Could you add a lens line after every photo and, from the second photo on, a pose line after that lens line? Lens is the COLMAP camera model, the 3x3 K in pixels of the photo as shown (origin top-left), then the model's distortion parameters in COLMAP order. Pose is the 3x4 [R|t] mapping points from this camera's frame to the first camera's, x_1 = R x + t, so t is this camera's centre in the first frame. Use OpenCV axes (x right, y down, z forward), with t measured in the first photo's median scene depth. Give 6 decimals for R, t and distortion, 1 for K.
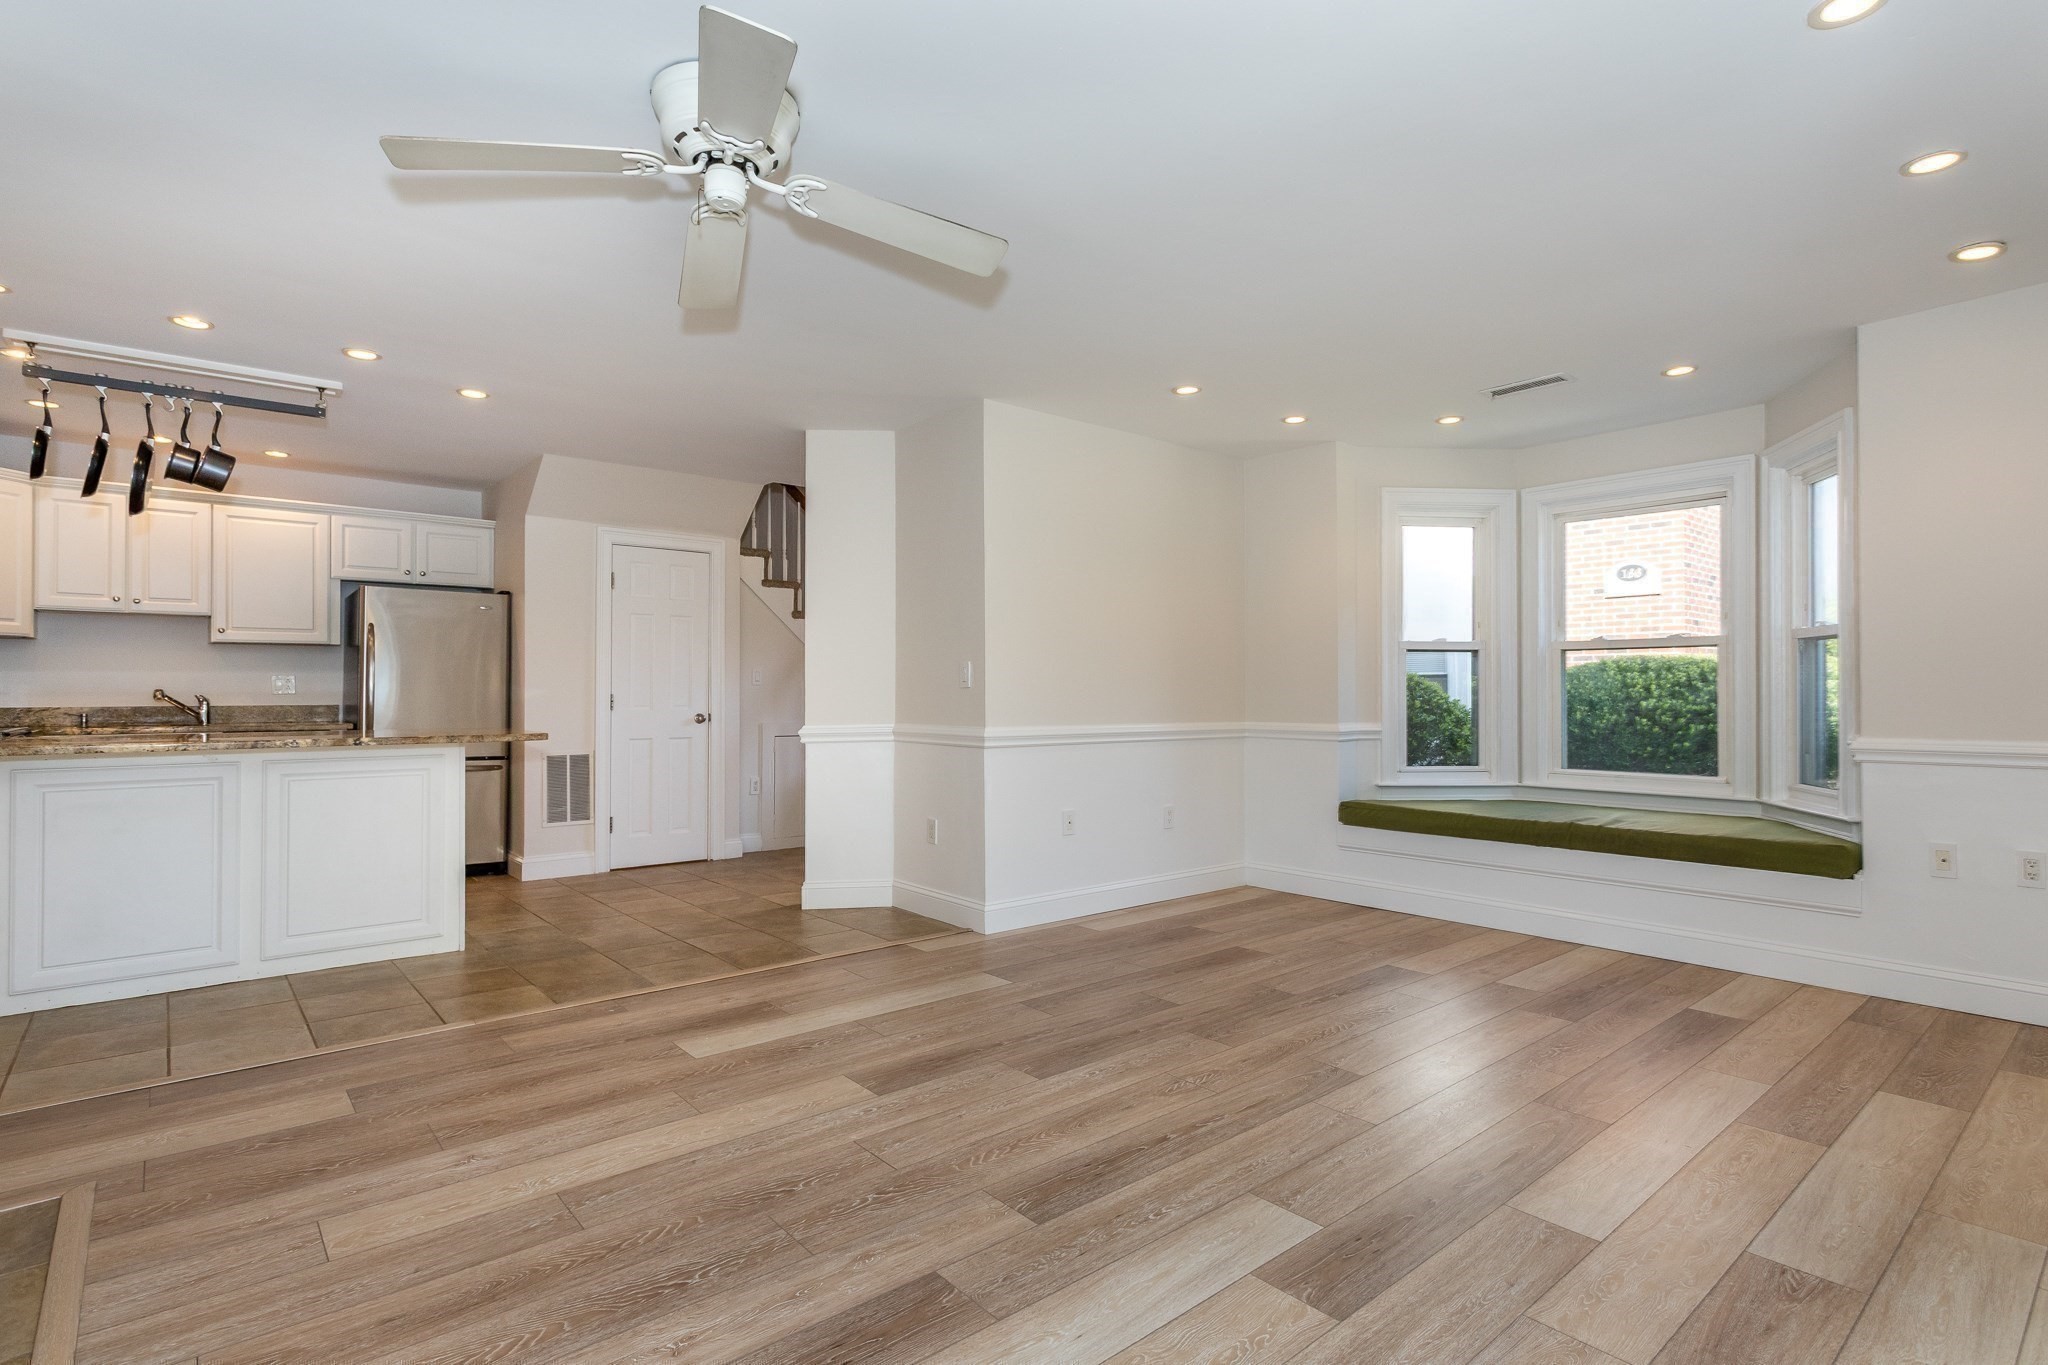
lens RADIAL K [[1012.8, 0, 1029.7], [0, 1012.8, 691.0], [0, 0, 1]] dist [0.002107, 0.001889]
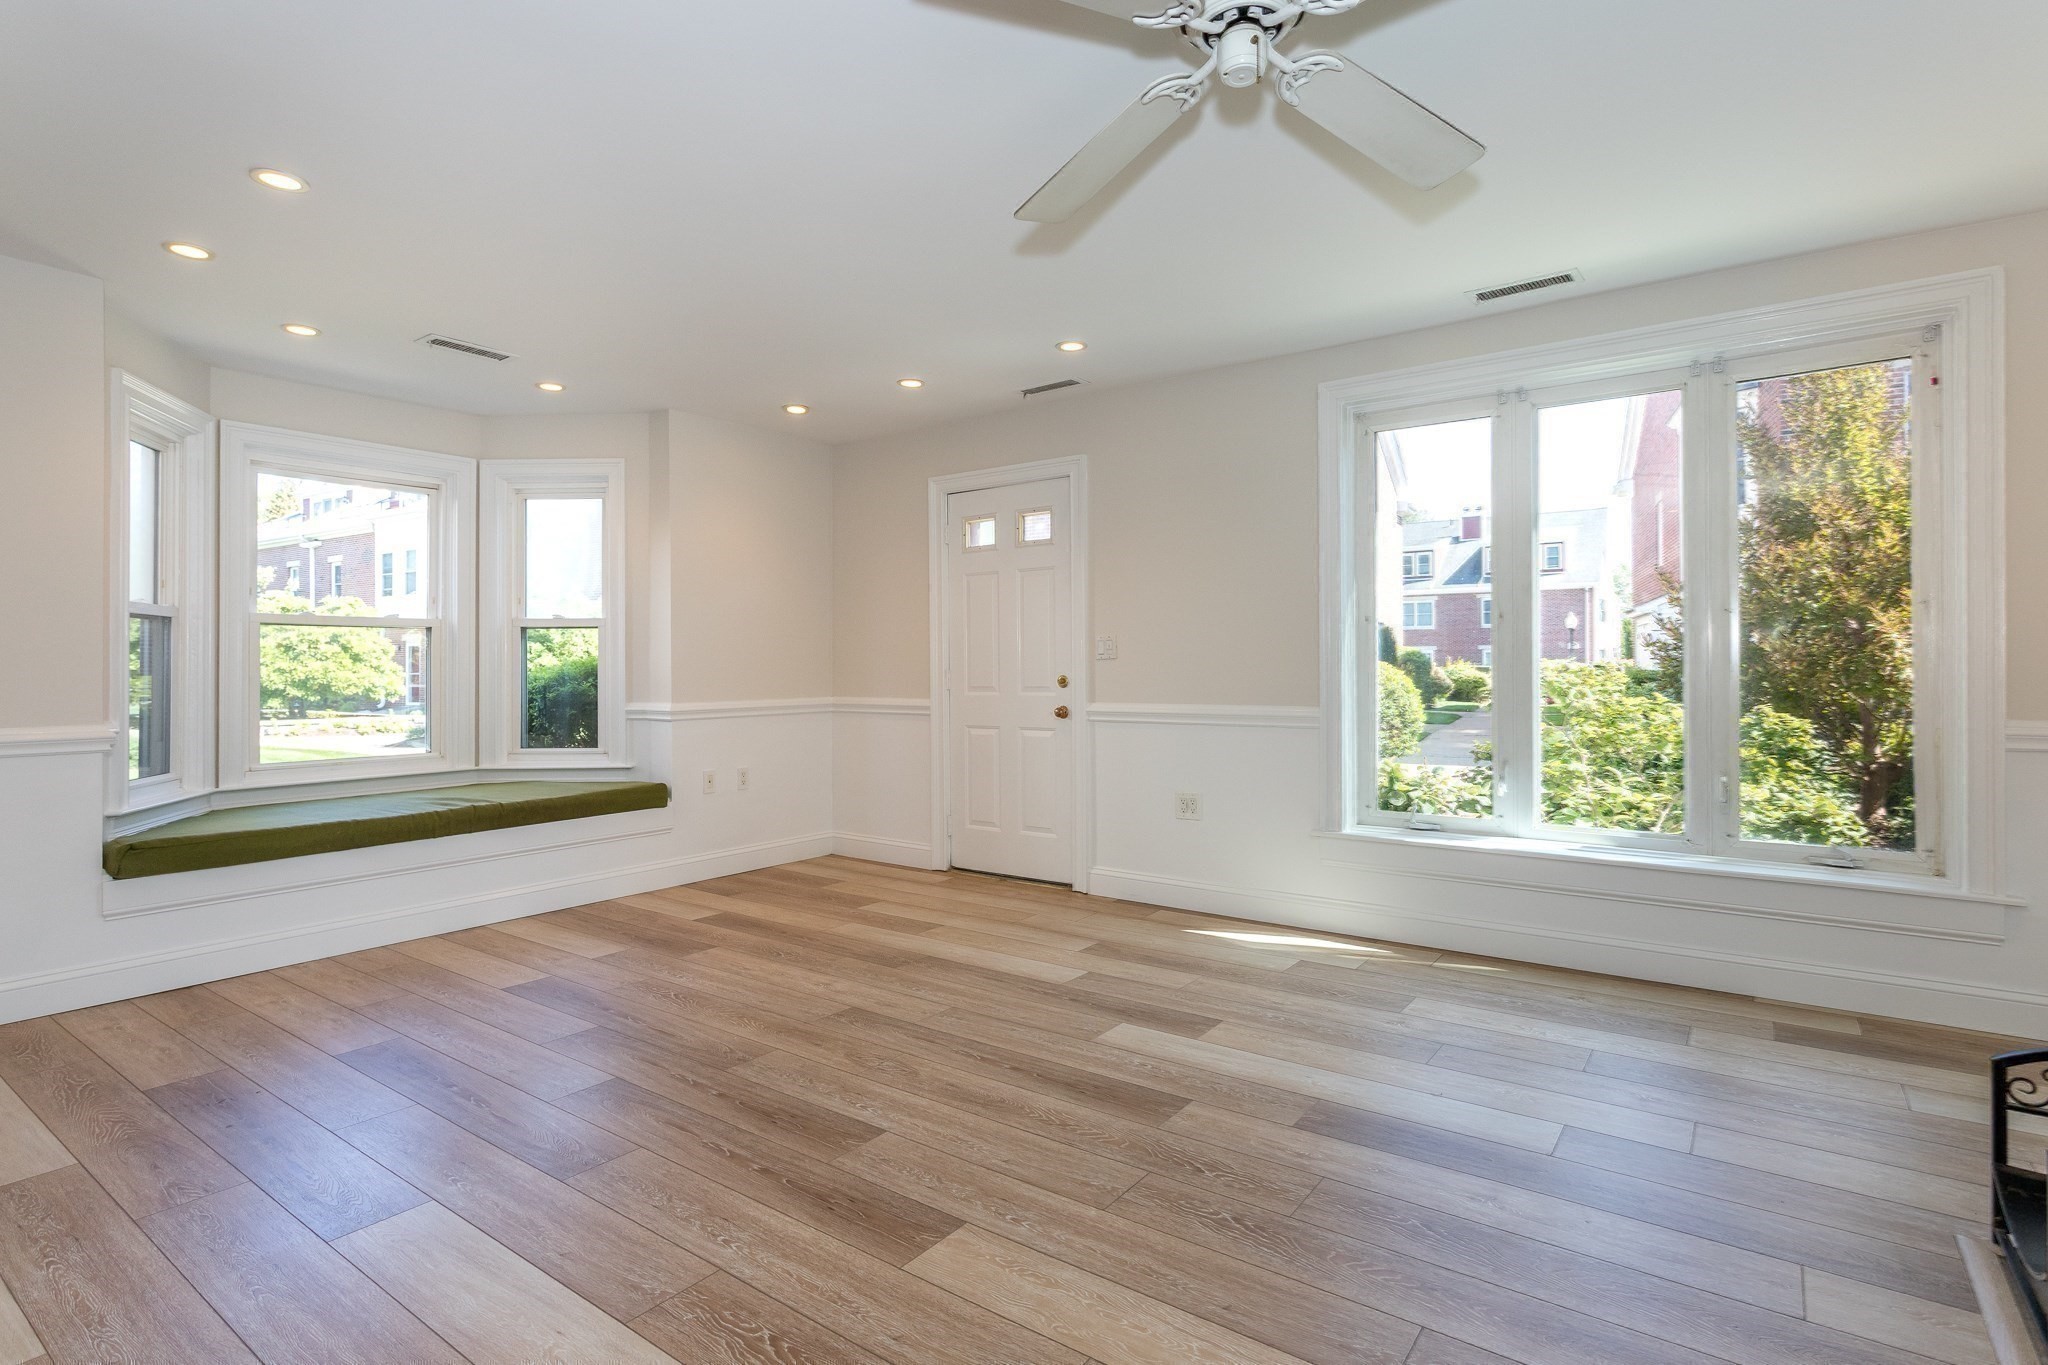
lens RADIAL K [[1012.8, 0, 1032.8], [0, 1012.8, 660.4], [0, 0, 1]] dist [0.002107, 0.001889]
pose [[-0.231828, 0.006969, 0.972732, -0.760670], [0.003927, 0.999973, -0.006228, -0.002895], [-0.972749, 0.002376, -0.231849, 0.972804]]
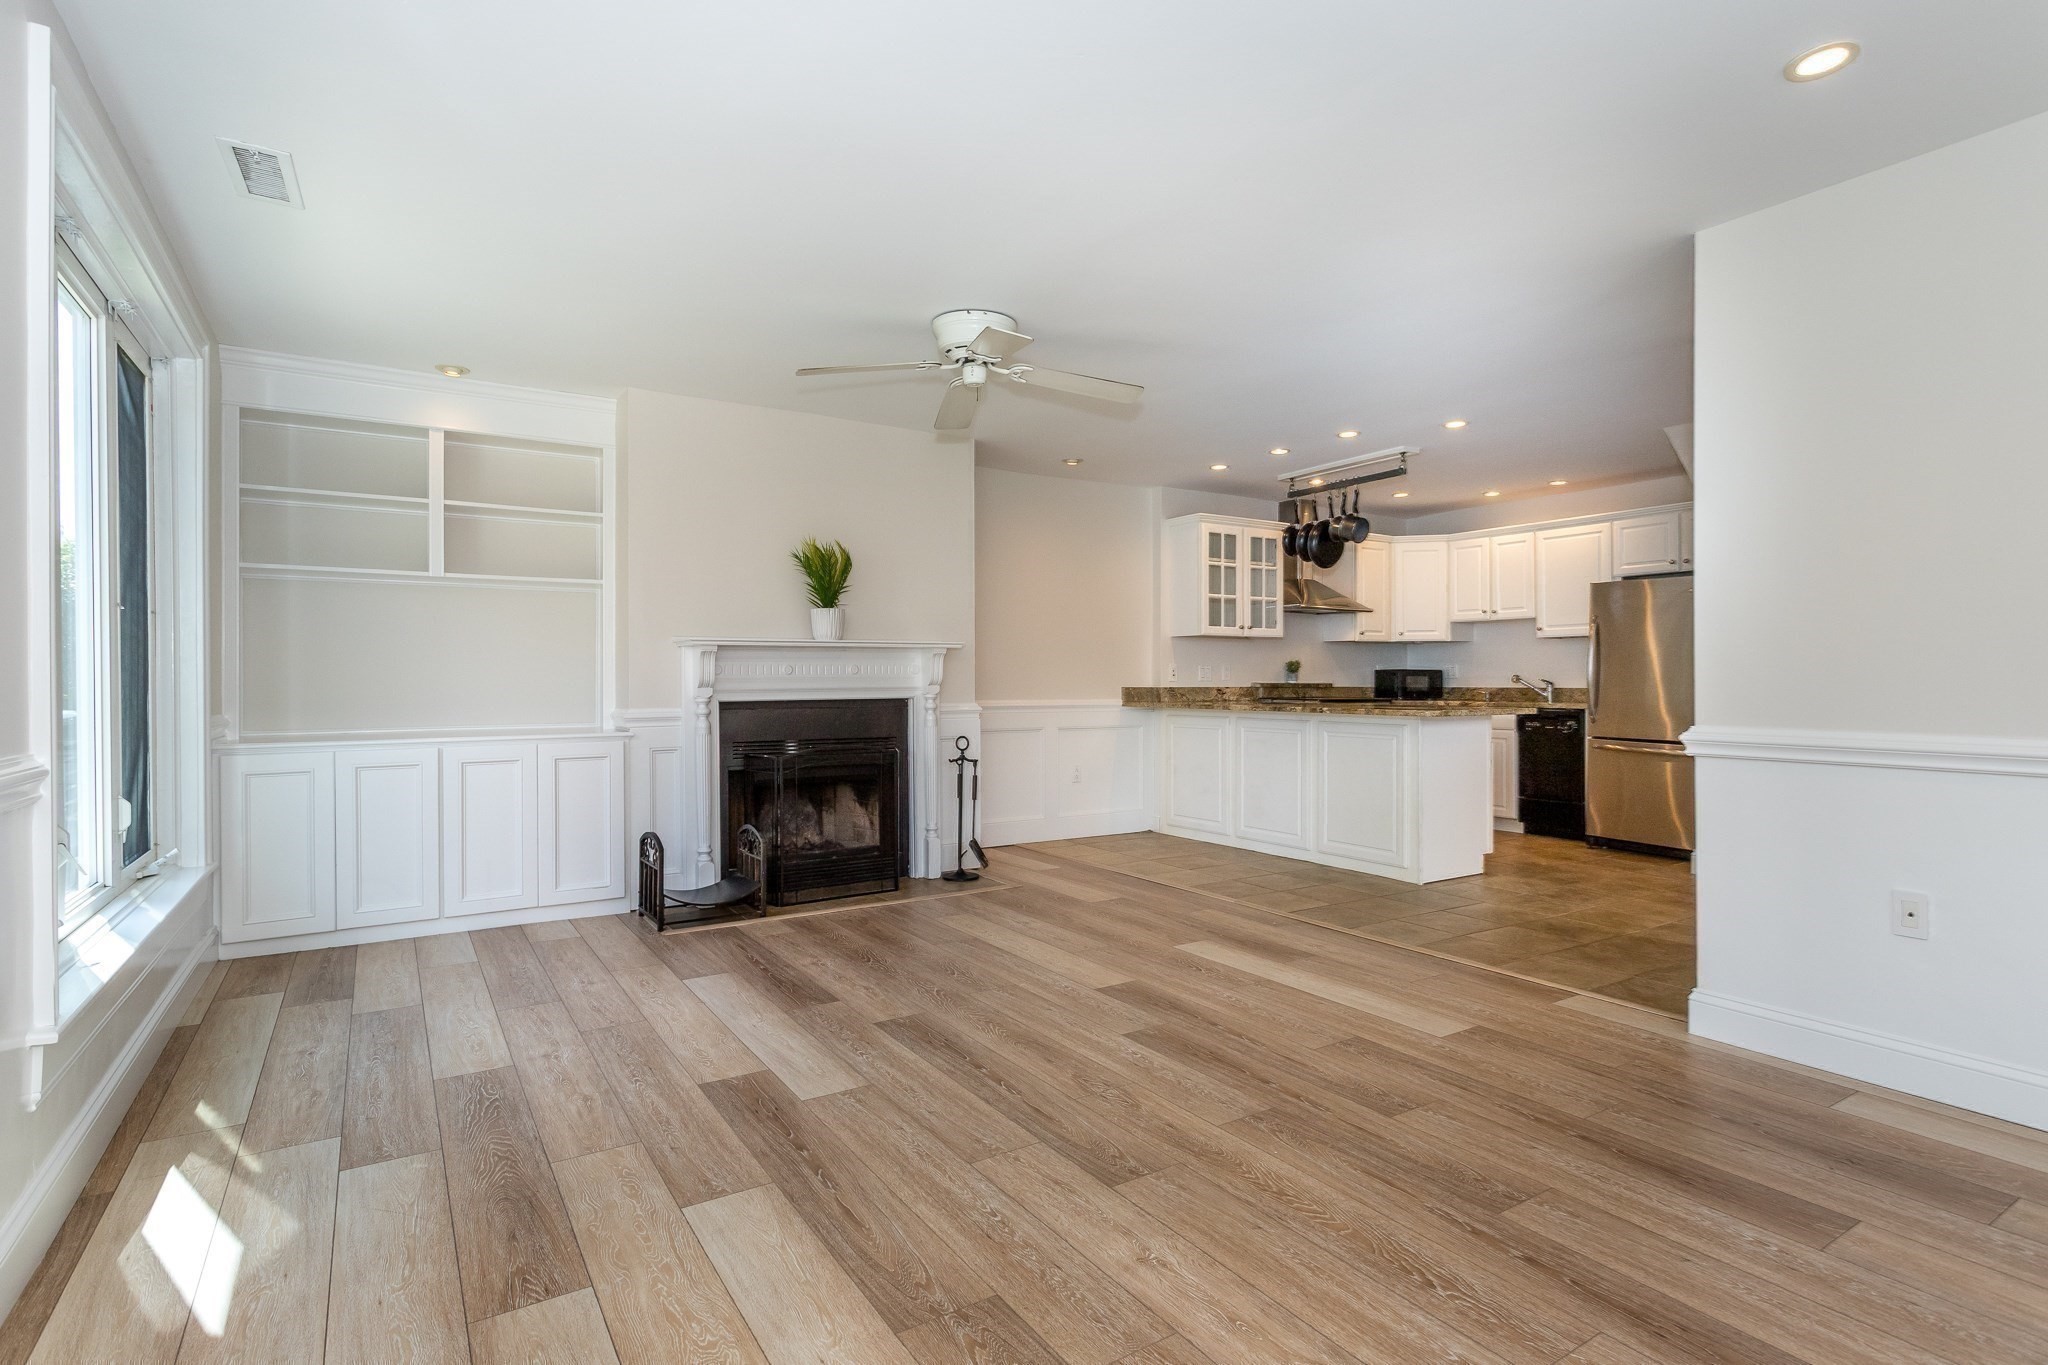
lens RADIAL K [[1012.8, 0, 1042.4], [0, 1012.8, 679.4], [0, 0, 1]] dist [0.002107, 0.001889]
pose [[-0.129865, -0.002022, -0.991530, 0.973943], [0.001299, 0.999997, -0.002209, 0.011028], [0.991531, -0.001575, -0.129862, 0.954369]]
